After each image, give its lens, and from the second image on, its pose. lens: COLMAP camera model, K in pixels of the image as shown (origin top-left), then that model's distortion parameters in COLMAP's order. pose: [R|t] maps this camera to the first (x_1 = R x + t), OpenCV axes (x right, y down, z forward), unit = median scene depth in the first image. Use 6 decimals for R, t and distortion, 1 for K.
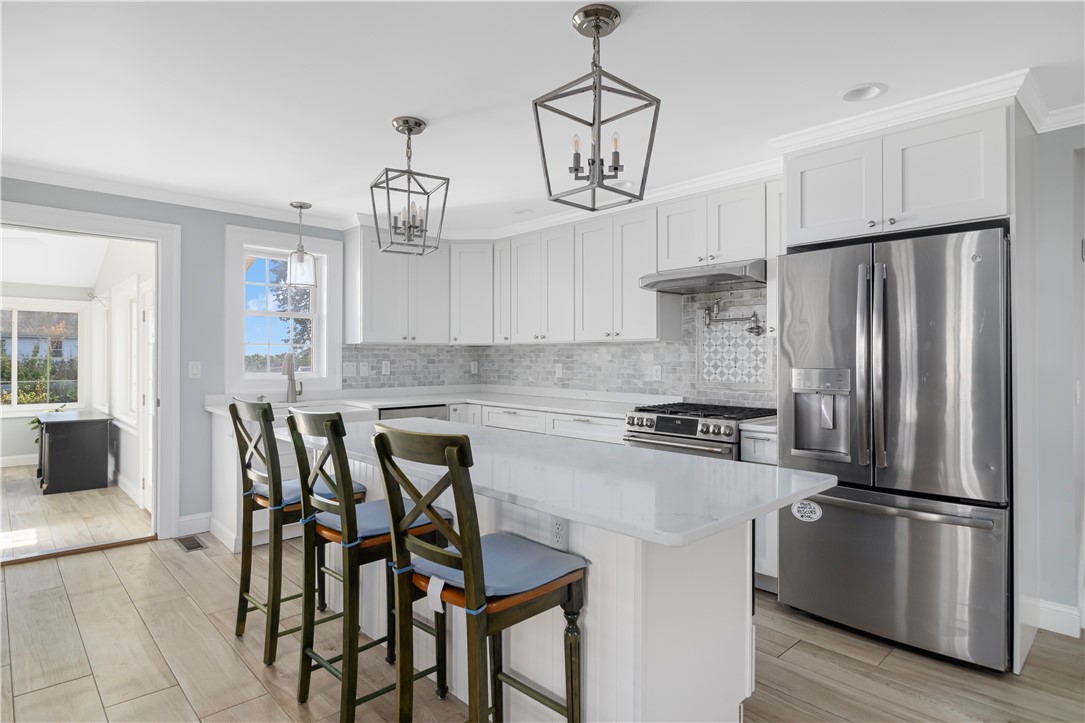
lens RADIAL K [[581.5, 0, 541.8], [0, 581.5, 357.2], [0, 0, 1]] dist [0.004604, -0.000800]
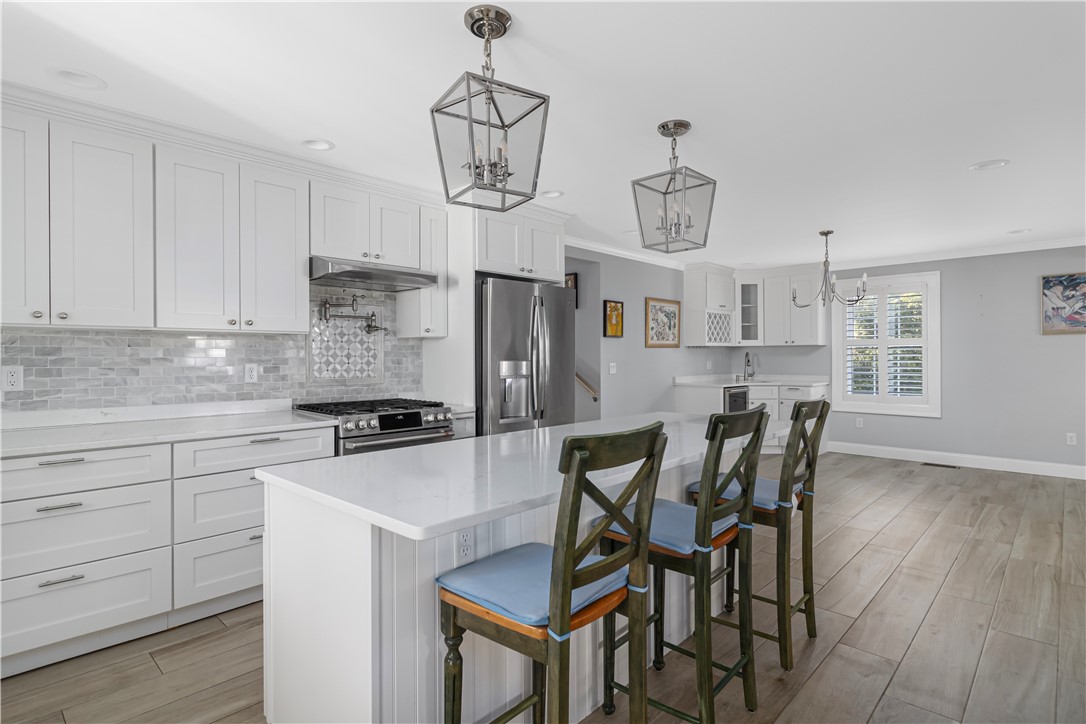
lens RADIAL K [[552.8, 0, 544.6], [0, 552.8, 355.9], [0, 0, 1]] dist [-0.005305, 0.001533]
pose [[-0.055926, -0.001691, 0.998433, -0.636647], [0.000859, 0.999998, 0.001742, 0.002736], [-0.998435, 0.000955, -0.055925, 0.691829]]
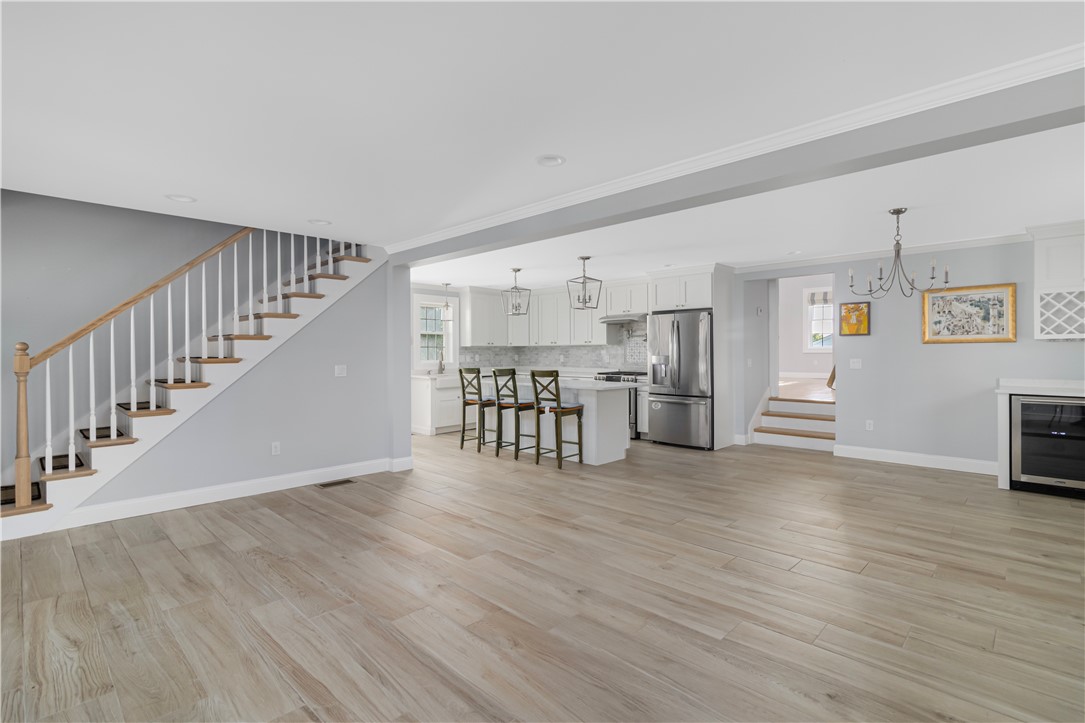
lens RADIAL K [[505.8, 0, 546.9], [0, 505.8, 356.4], [0, 0, 1]] dist [-0.001808, 0.000041]
pose [[0.998897, -0.007071, 0.046416, -0.137533], [0.006578, 0.999920, 0.010776, -0.005382], [-0.046488, -0.010459, 0.998864, -1.023179]]
